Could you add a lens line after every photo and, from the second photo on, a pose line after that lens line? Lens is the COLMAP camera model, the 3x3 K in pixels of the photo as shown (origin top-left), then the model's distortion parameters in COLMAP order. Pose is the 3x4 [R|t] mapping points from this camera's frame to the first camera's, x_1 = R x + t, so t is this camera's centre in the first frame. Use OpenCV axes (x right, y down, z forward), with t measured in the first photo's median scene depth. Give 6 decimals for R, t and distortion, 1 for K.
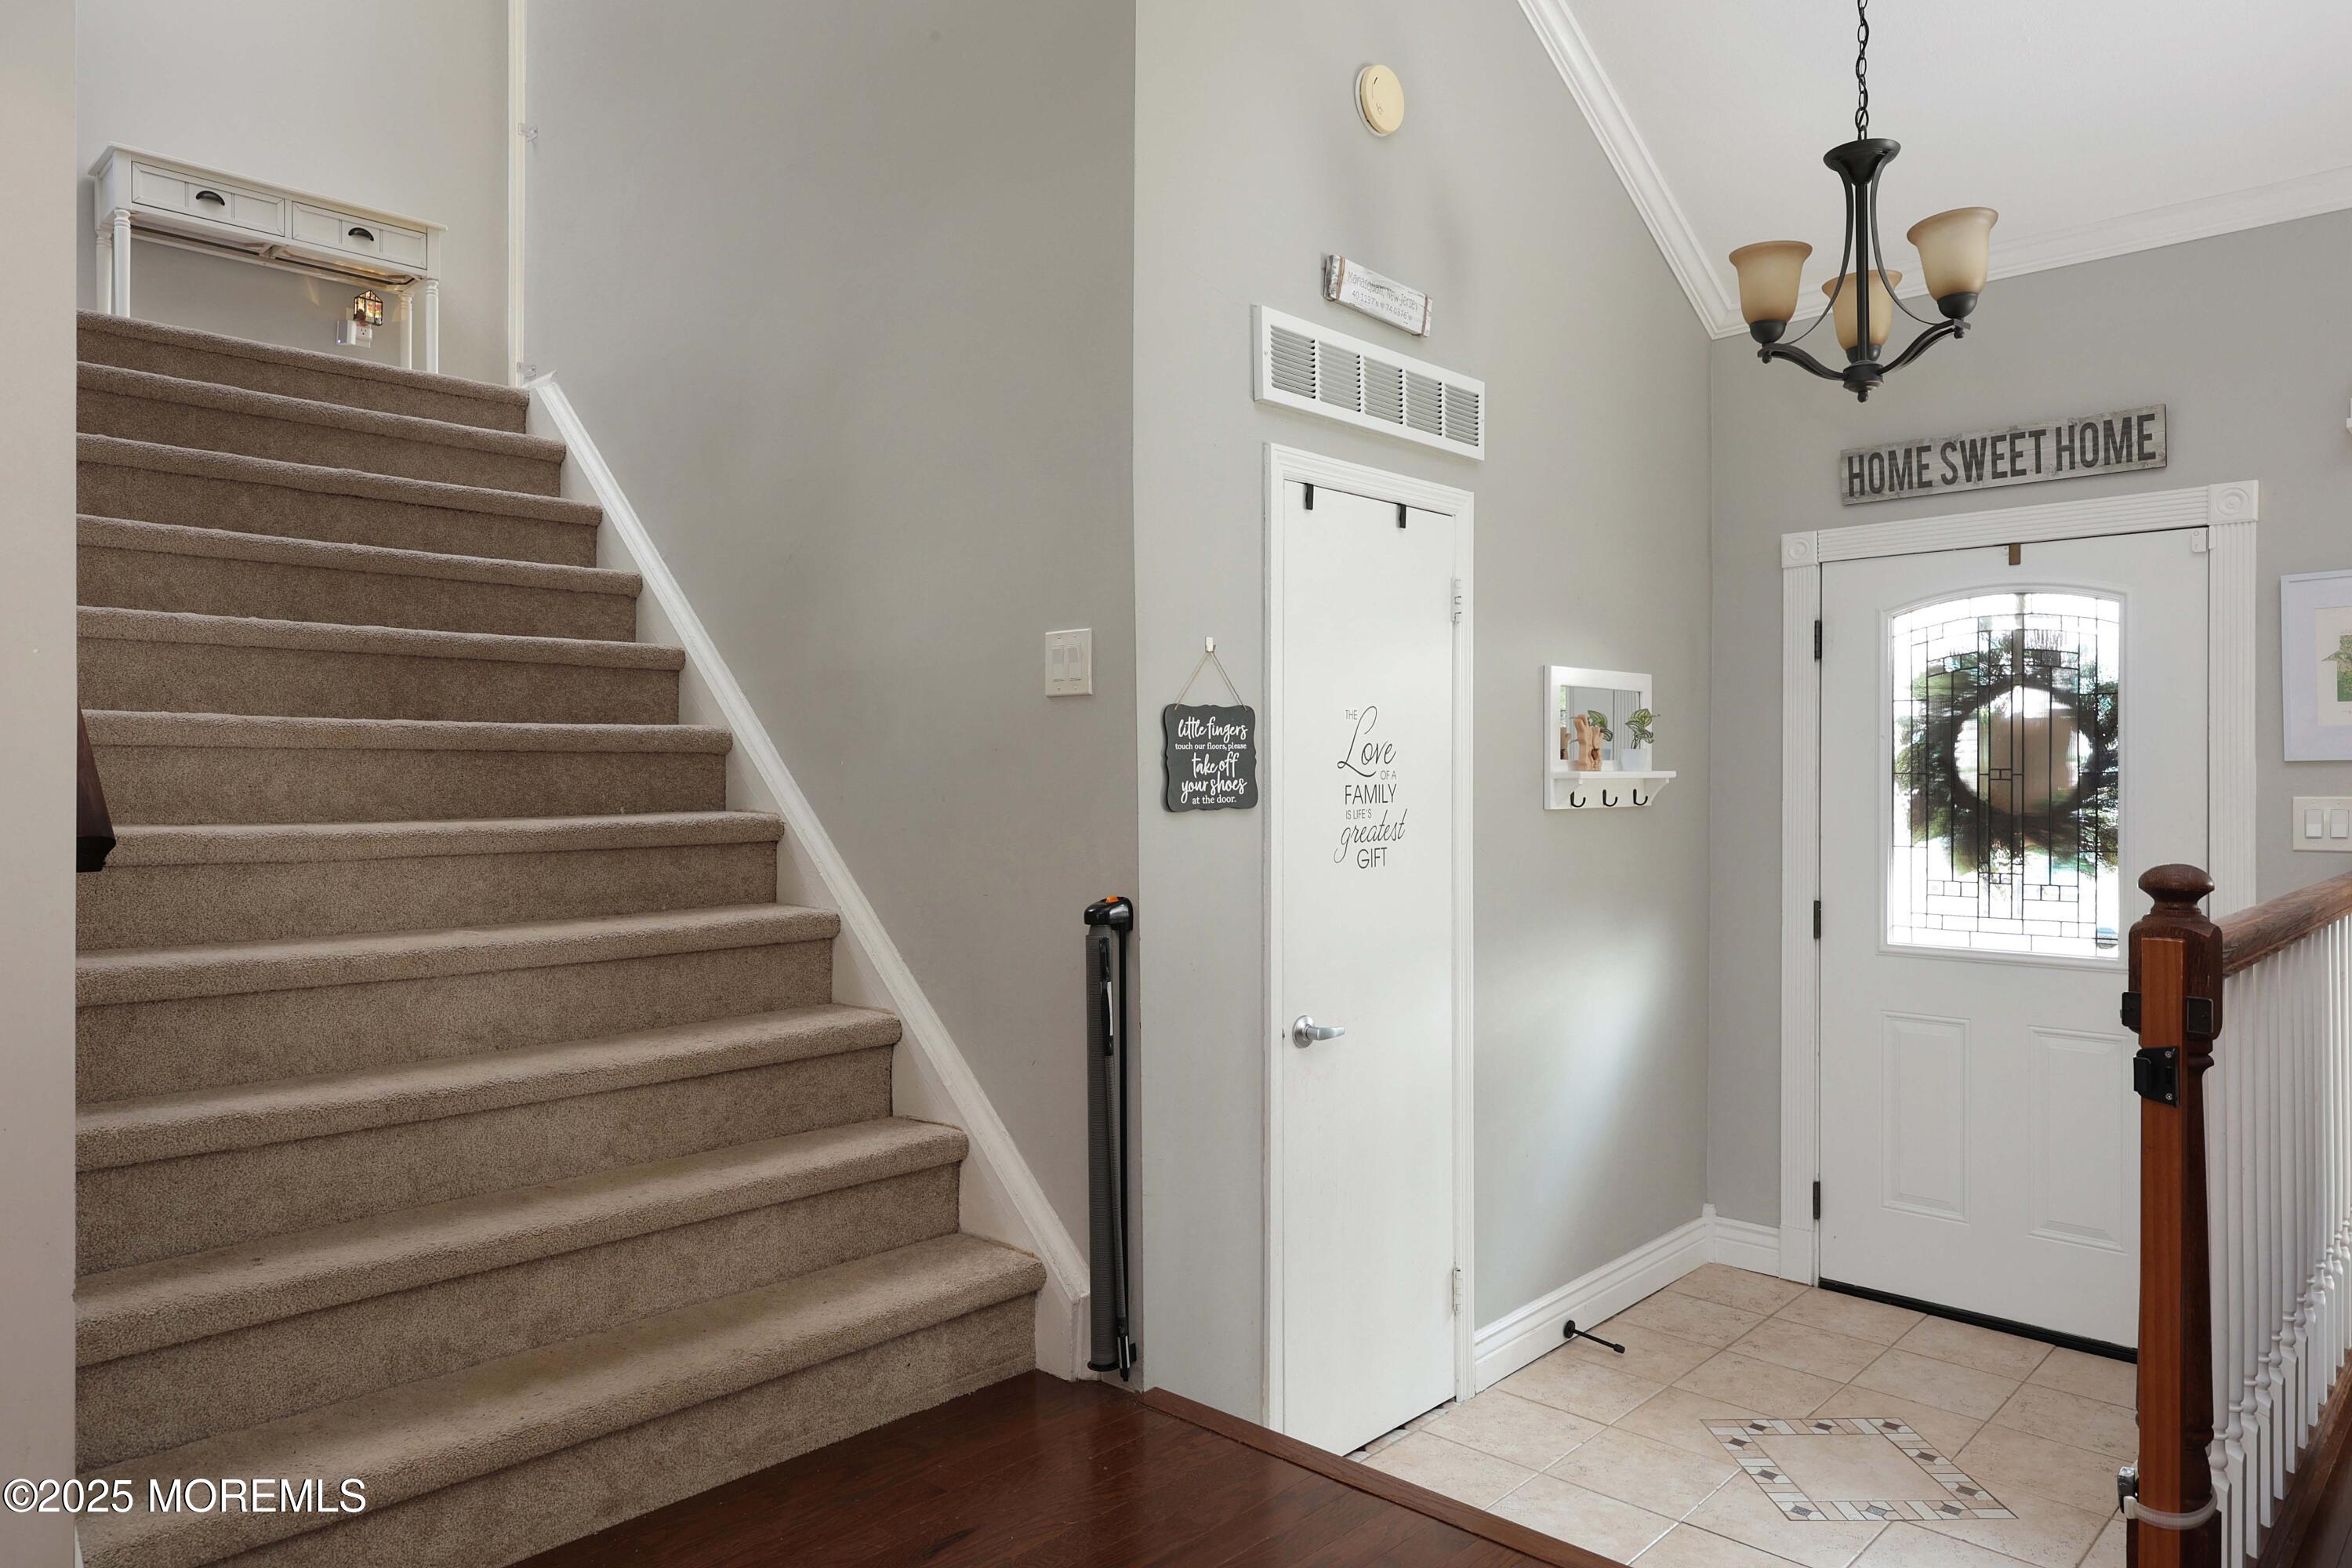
lens RADIAL K [[1537.4, 0, 1167.2], [0, 1537.4, 784.8], [0, 0, 1]] dist [0.010308, 0.002474]
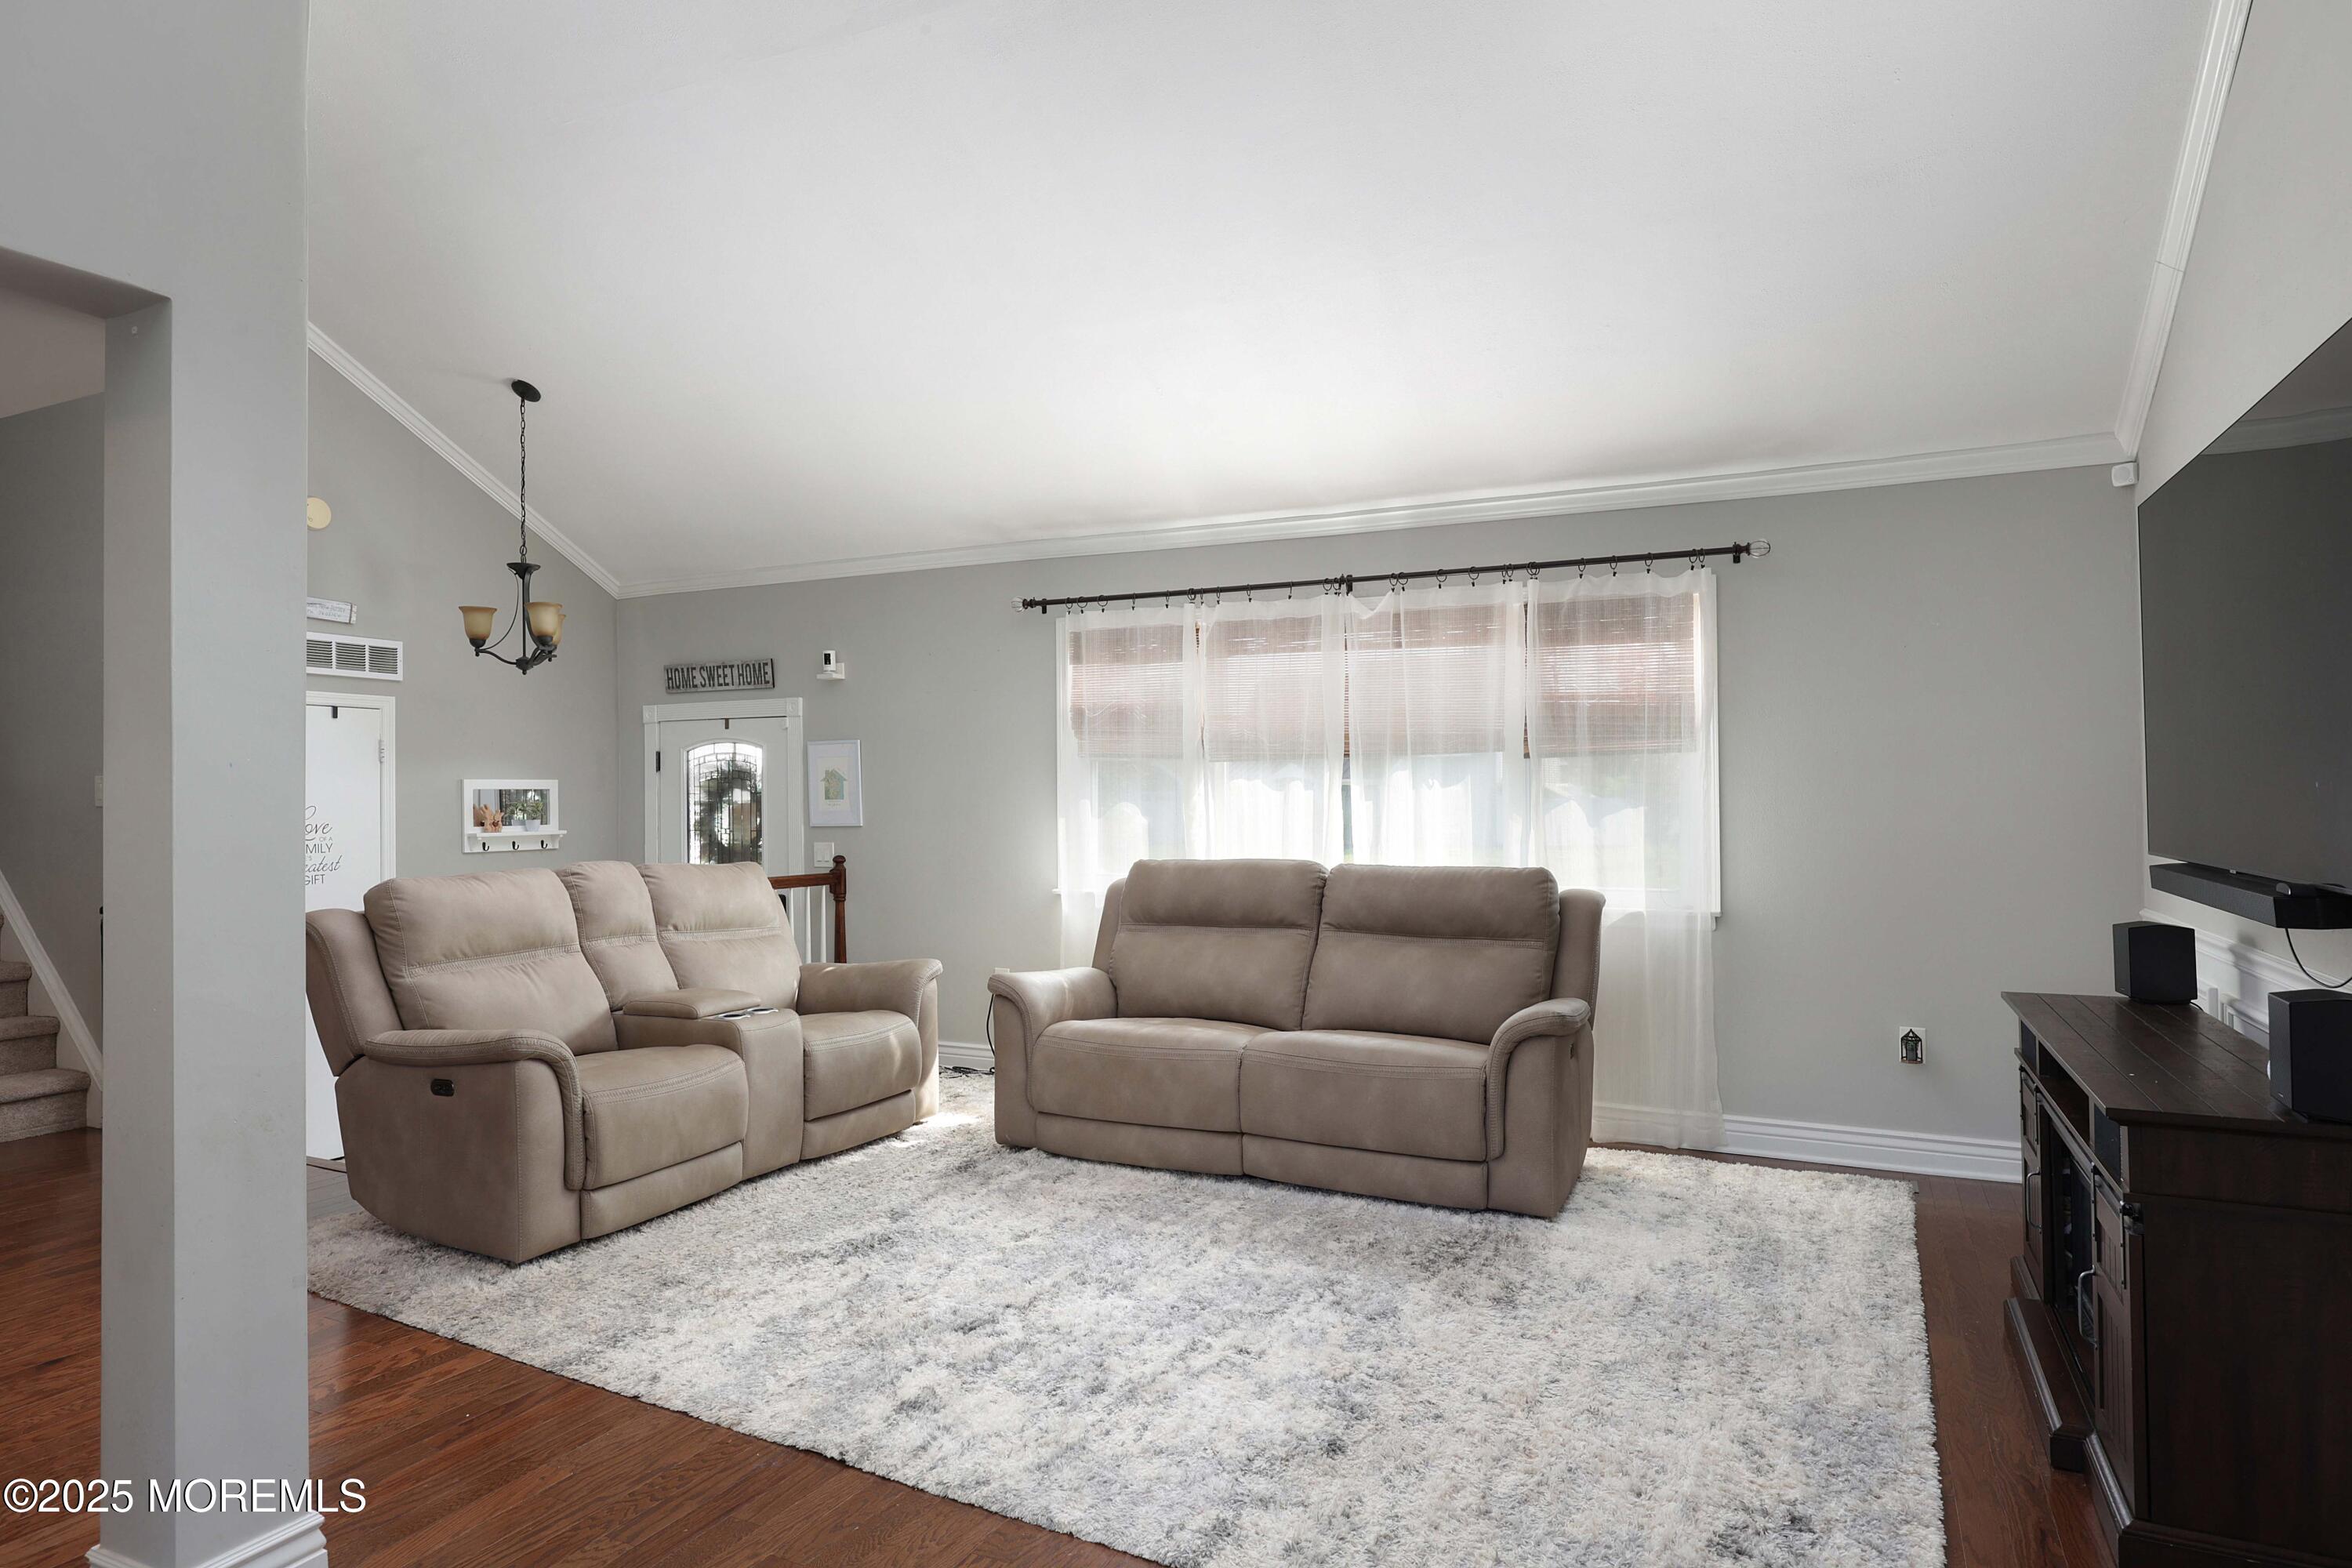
lens RADIAL K [[1349.0, 0, 1140.5], [0, 1349.0, 795.0], [0, 0, 1]] dist [0.005371, -0.001754]
pose [[0.957785, -0.002127, 0.287477, 0.581256], [0.004497, 0.999961, -0.007585, -0.040432], [-0.287449, 0.008558, 0.957758, -0.903522]]
